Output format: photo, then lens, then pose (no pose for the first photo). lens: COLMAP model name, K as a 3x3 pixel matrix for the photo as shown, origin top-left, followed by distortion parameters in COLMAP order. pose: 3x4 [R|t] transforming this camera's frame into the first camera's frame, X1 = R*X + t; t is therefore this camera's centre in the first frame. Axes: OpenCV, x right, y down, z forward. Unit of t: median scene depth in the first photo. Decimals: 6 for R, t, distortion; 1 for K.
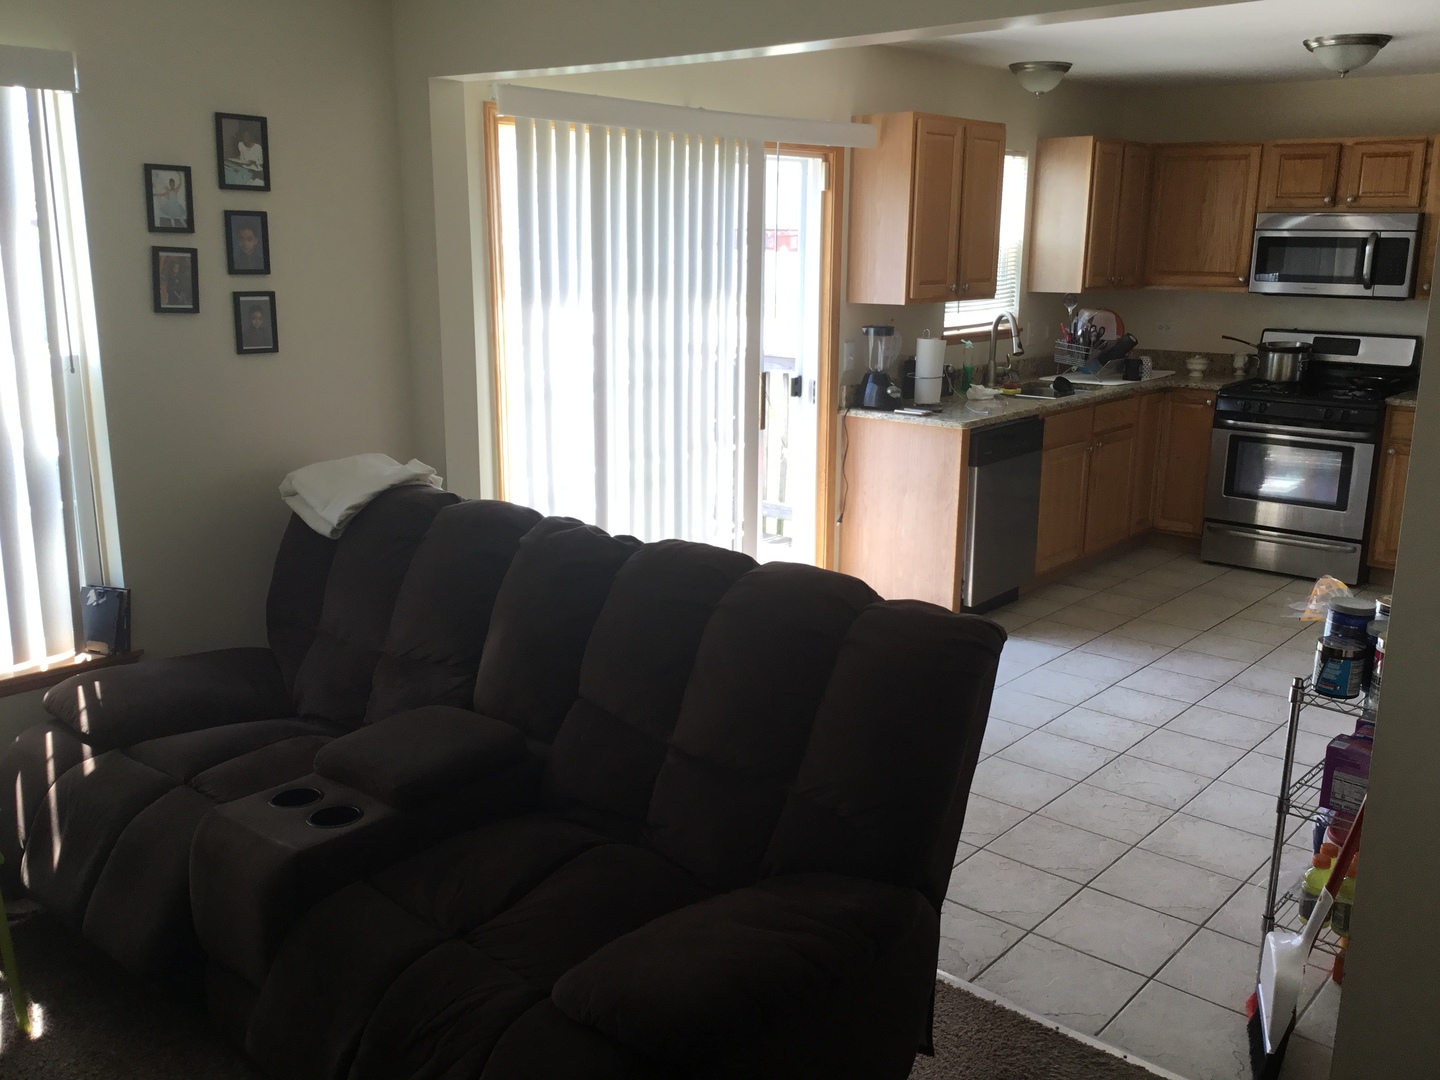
lens RADIAL K [[1306.9, 0, 716.1], [0, 1306.9, 529.7], [0, 0, 1]] dist [0.068607, 0.000000]
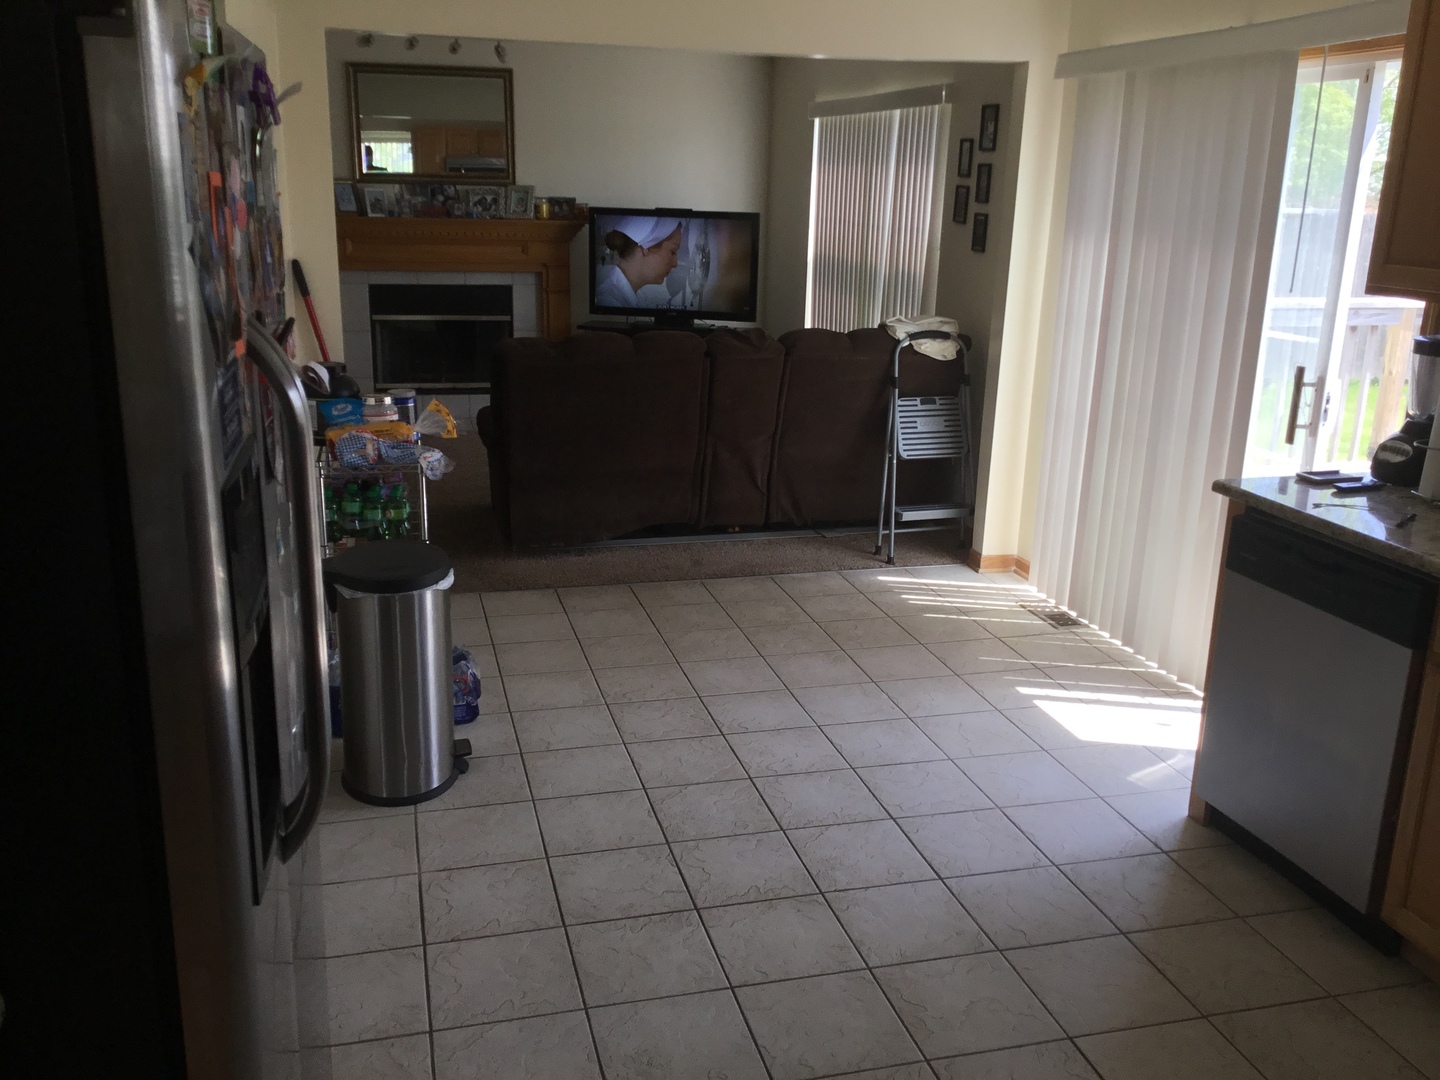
lens RADIAL K [[1306.9, 0, 723.5], [0, 1306.9, 542.7], [0, 0, 1]] dist [0.068607, 0.000000]
pose [[-0.571665, 0.201080, -0.795466, 1.235399], [-0.207524, 0.902546, 0.377286, -0.364377], [0.793809, 0.380759, -0.474225, 1.691973]]
